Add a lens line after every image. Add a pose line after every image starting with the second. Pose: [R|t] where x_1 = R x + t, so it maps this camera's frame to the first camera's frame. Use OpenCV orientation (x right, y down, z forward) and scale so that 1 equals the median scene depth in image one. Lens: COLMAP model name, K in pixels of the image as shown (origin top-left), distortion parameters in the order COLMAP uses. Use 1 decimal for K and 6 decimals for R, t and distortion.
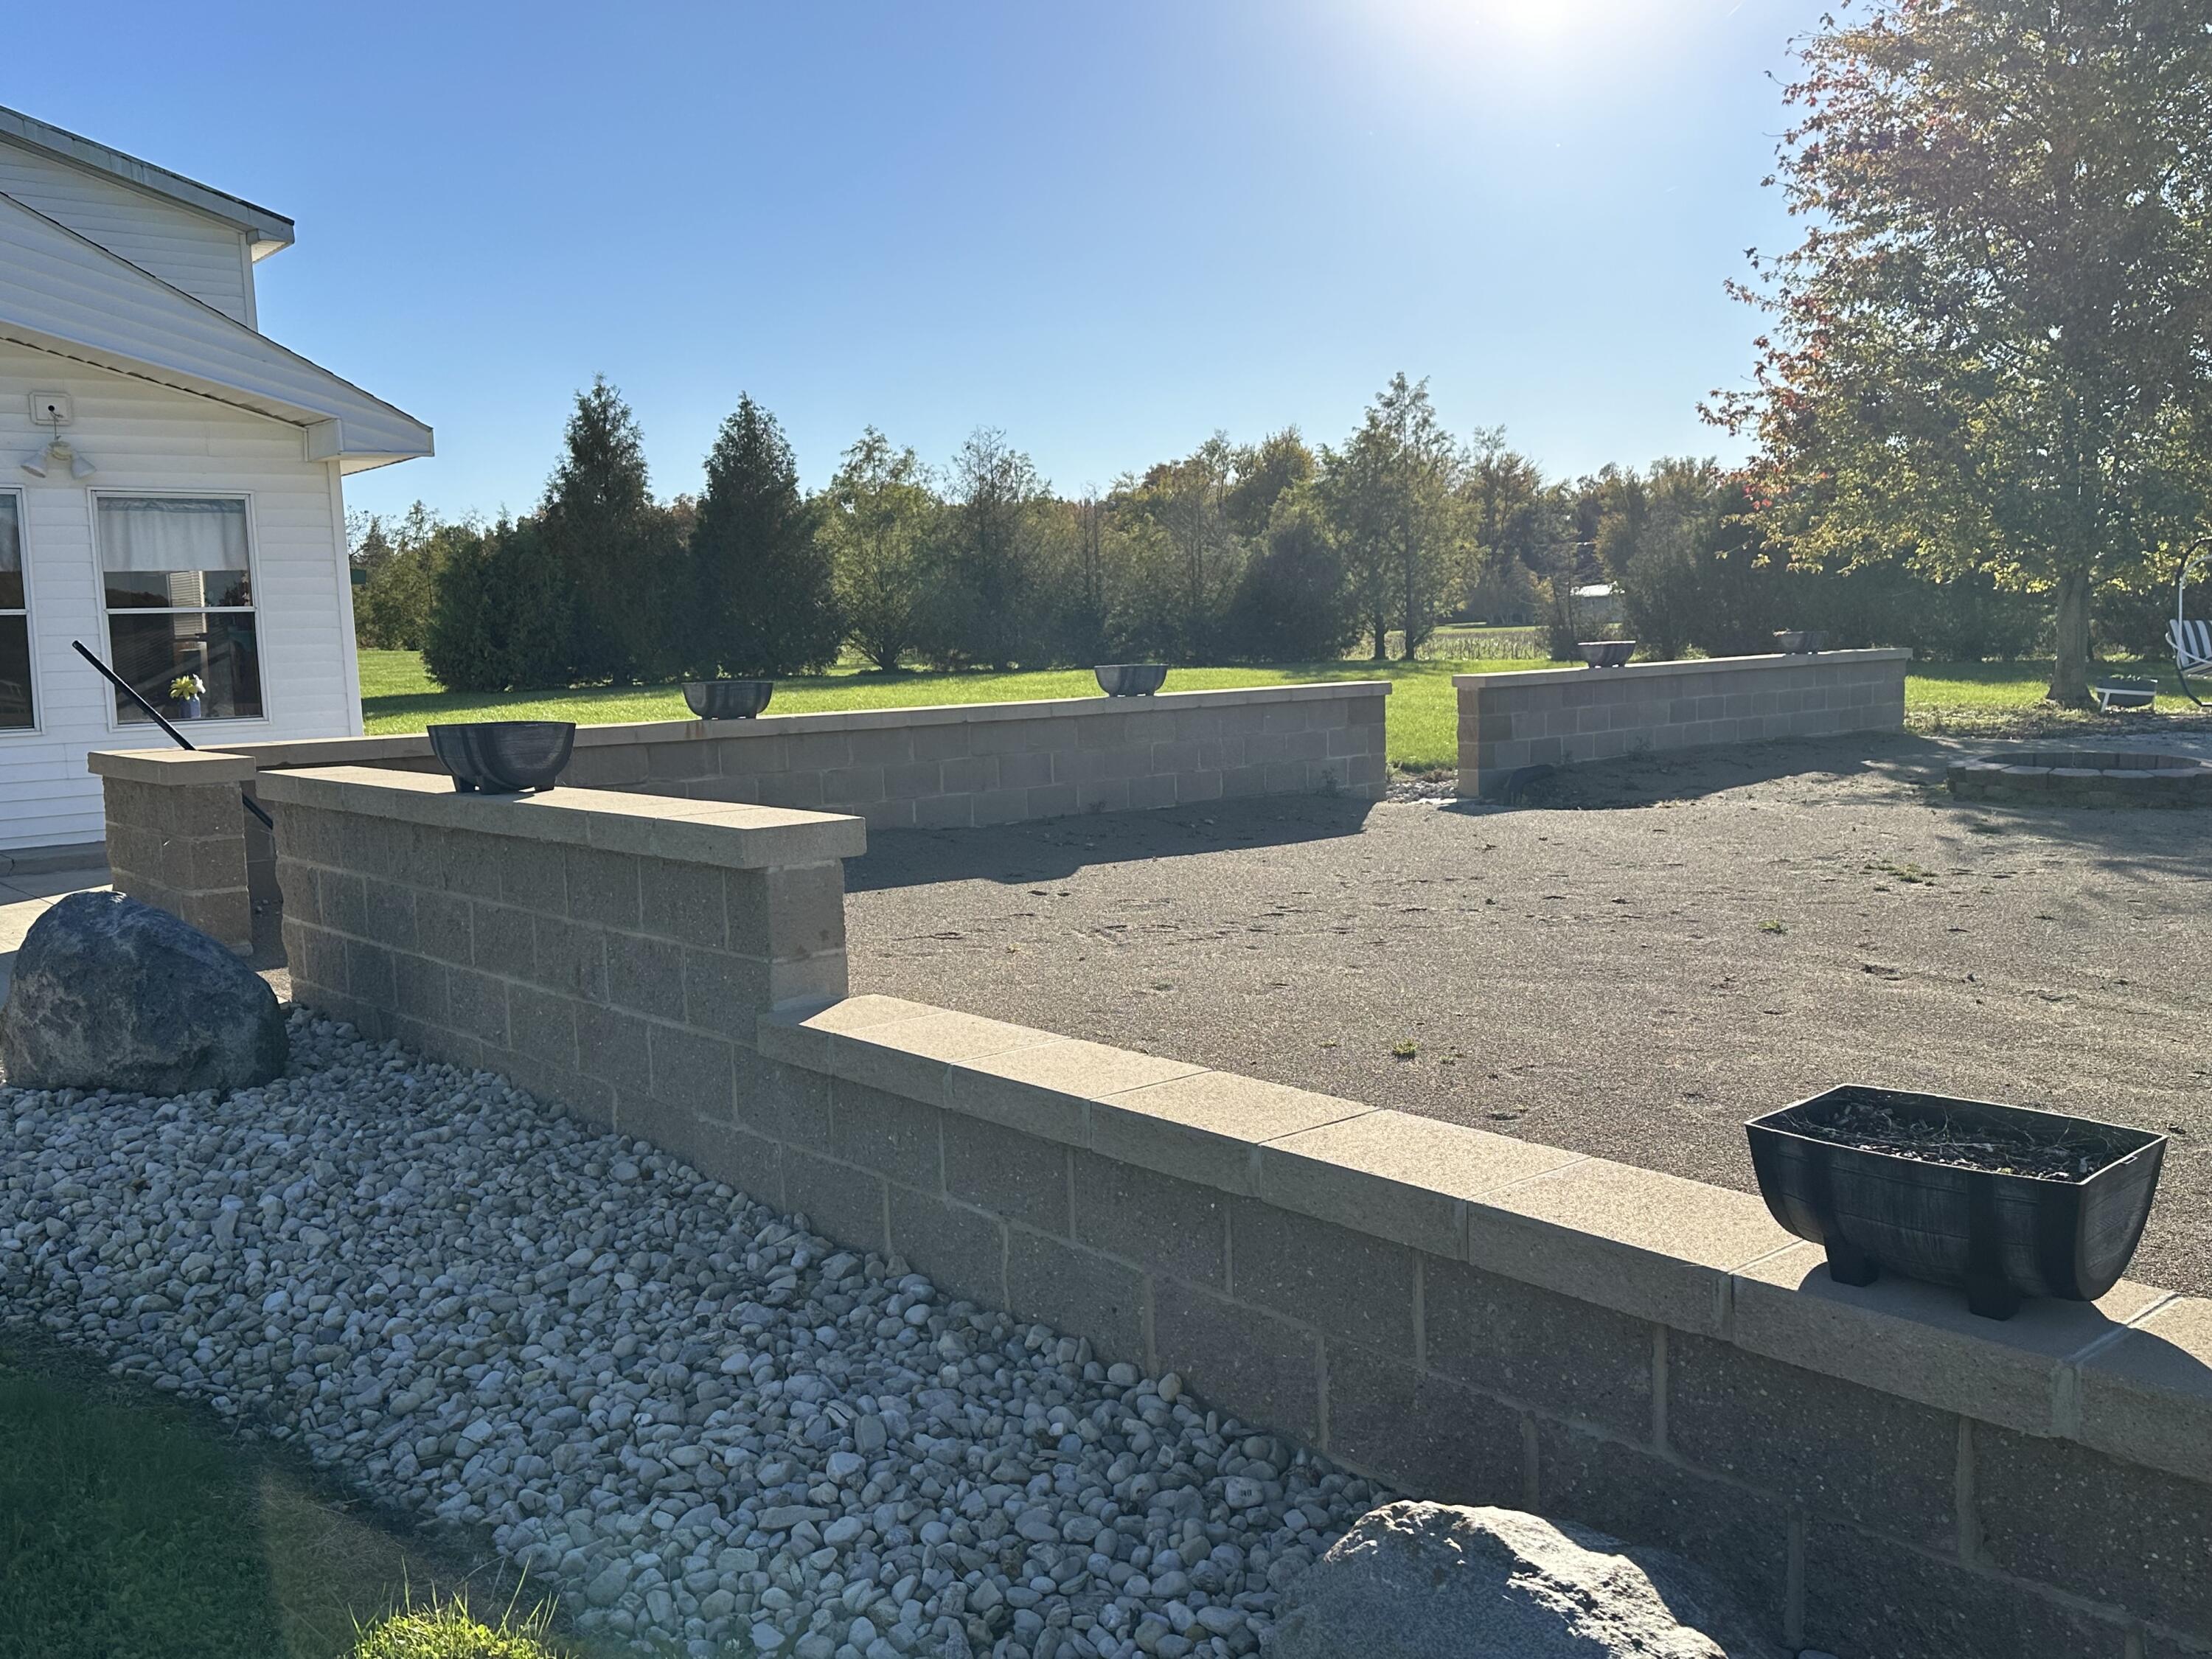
lens RADIAL K [[1933.5, 0, 1106.0], [0, 1933.5, 829.5], [0, 0, 1]] dist [0.002918, 0.000282]
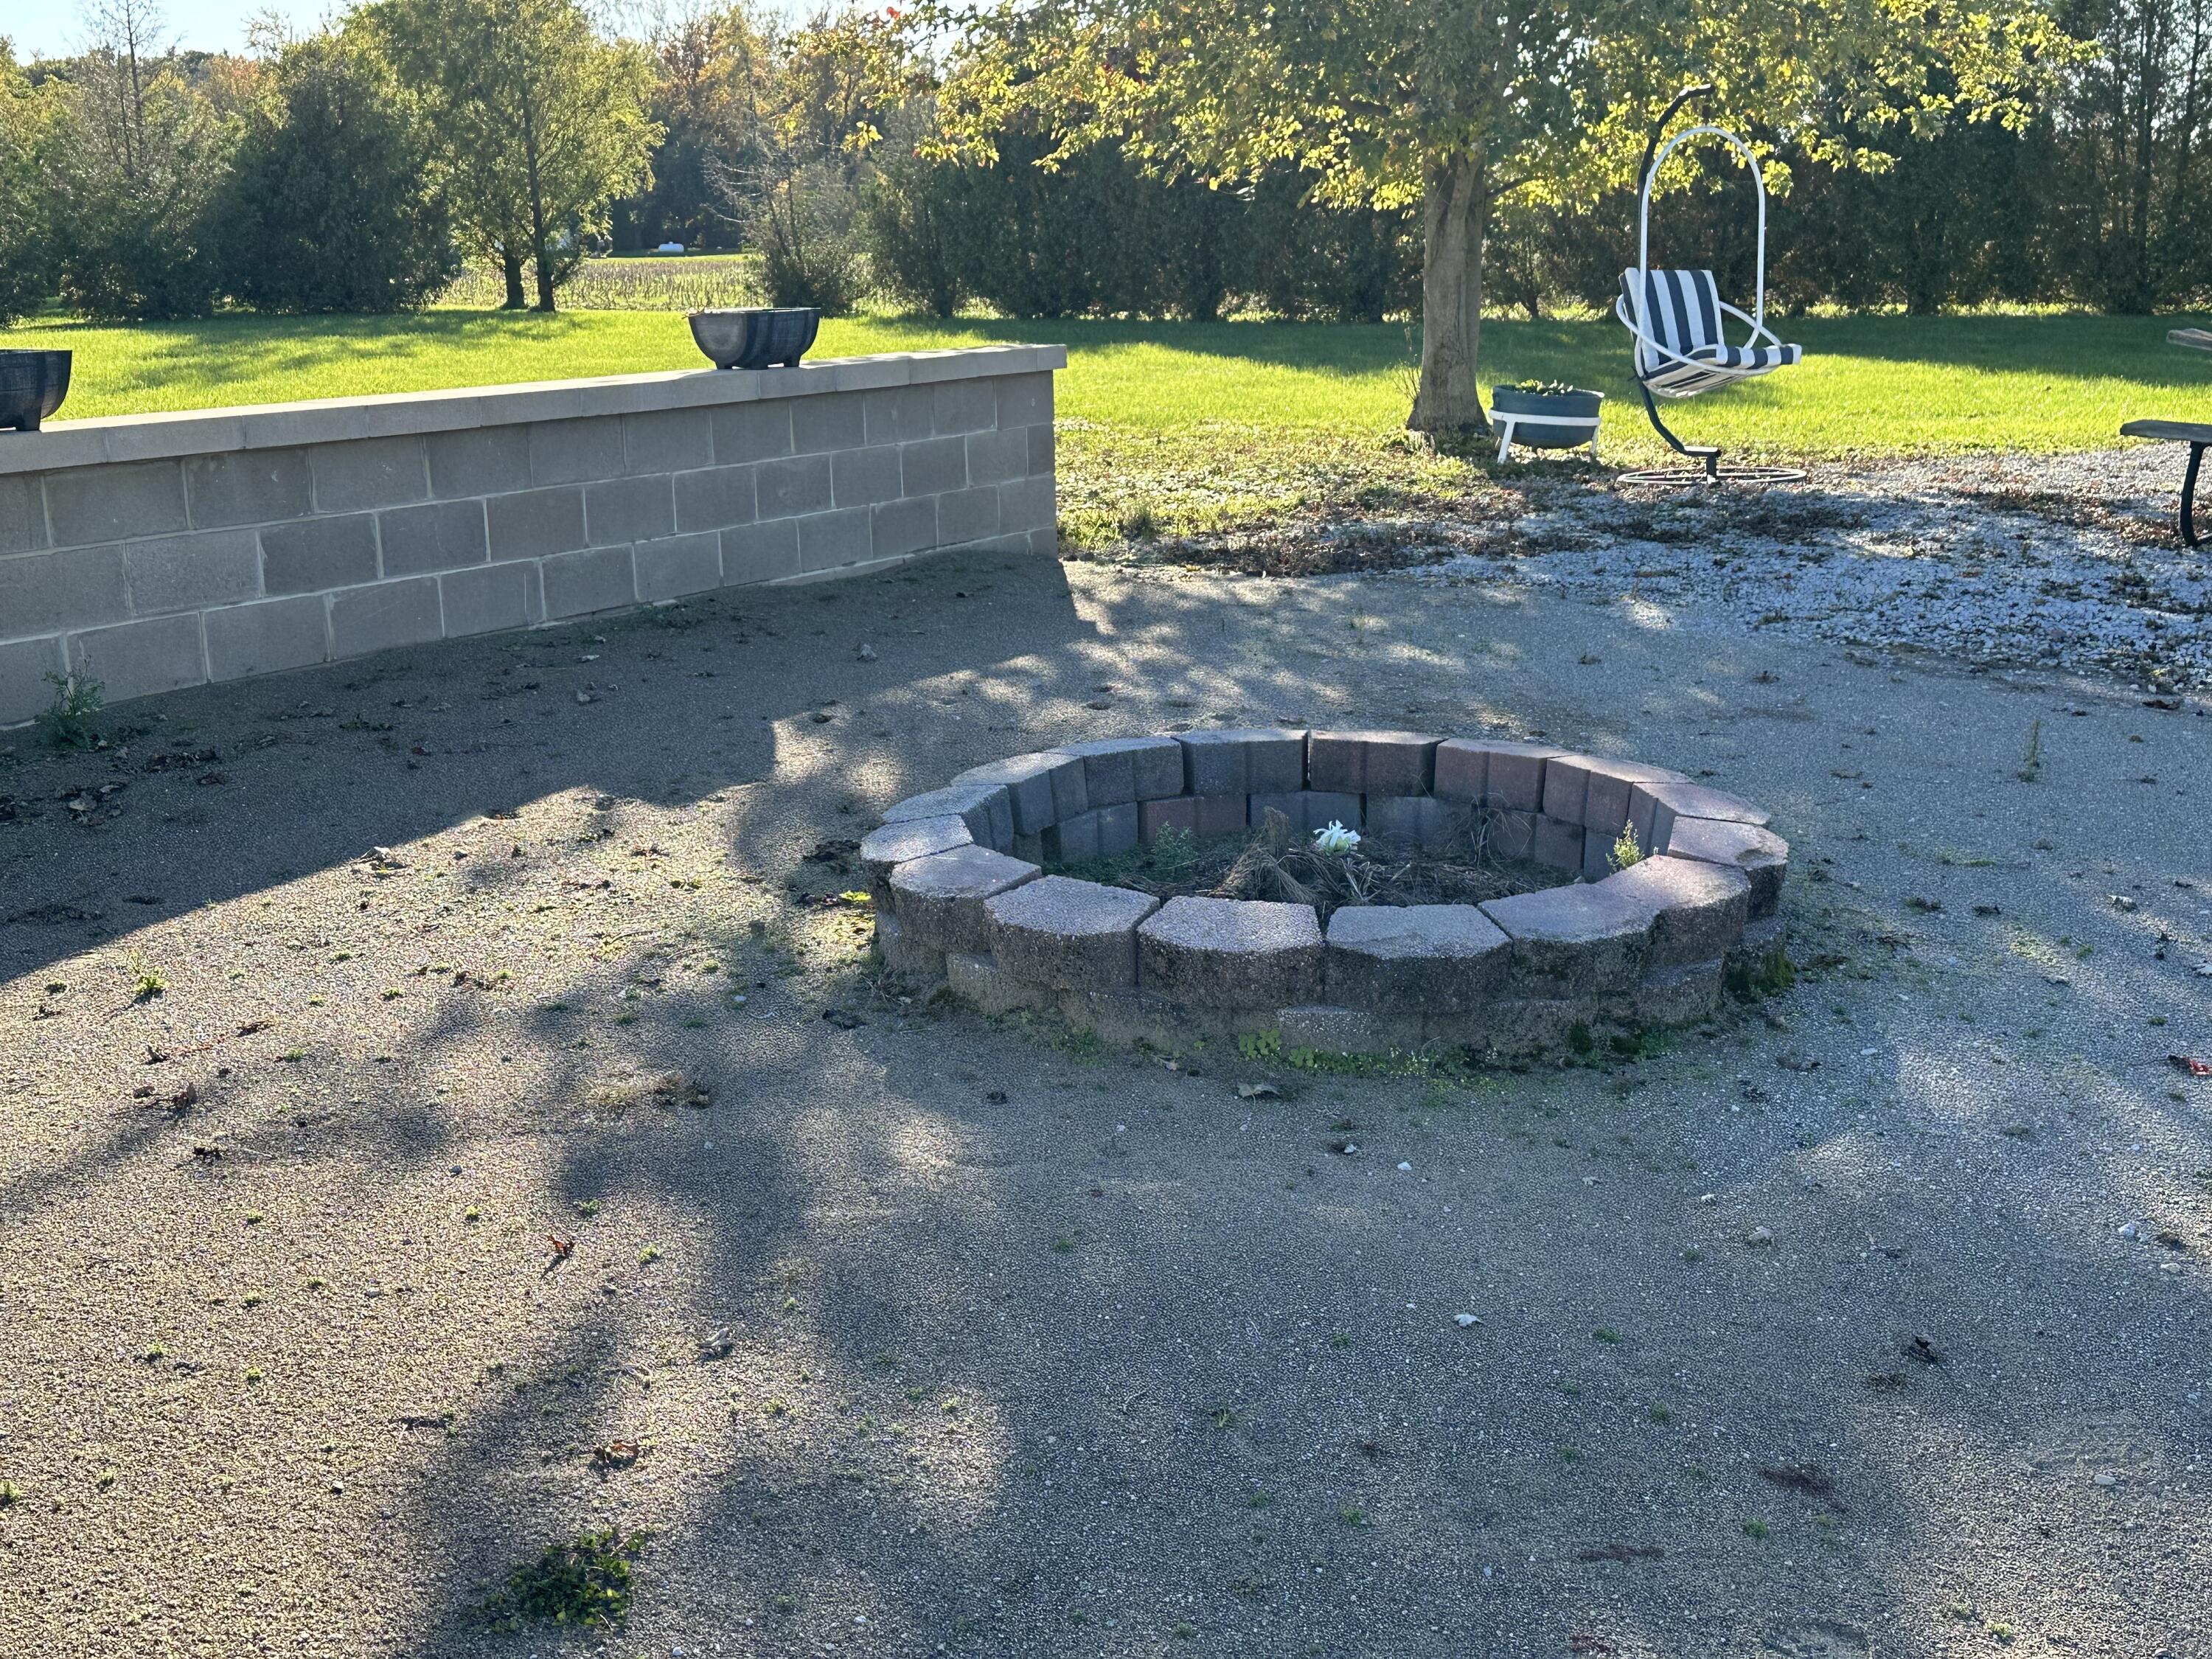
lens RADIAL K [[2579.7, 0, 1106.0], [0, 2579.7, 829.5], [0, 0, 1]] dist [0.294395, -0.743589]
pose [[0.955208, -0.058848, 0.290025, 0.212064], [0.025918, 0.992899, 0.116104, -0.045323], [-0.294798, -0.103387, 0.949950, 0.373522]]
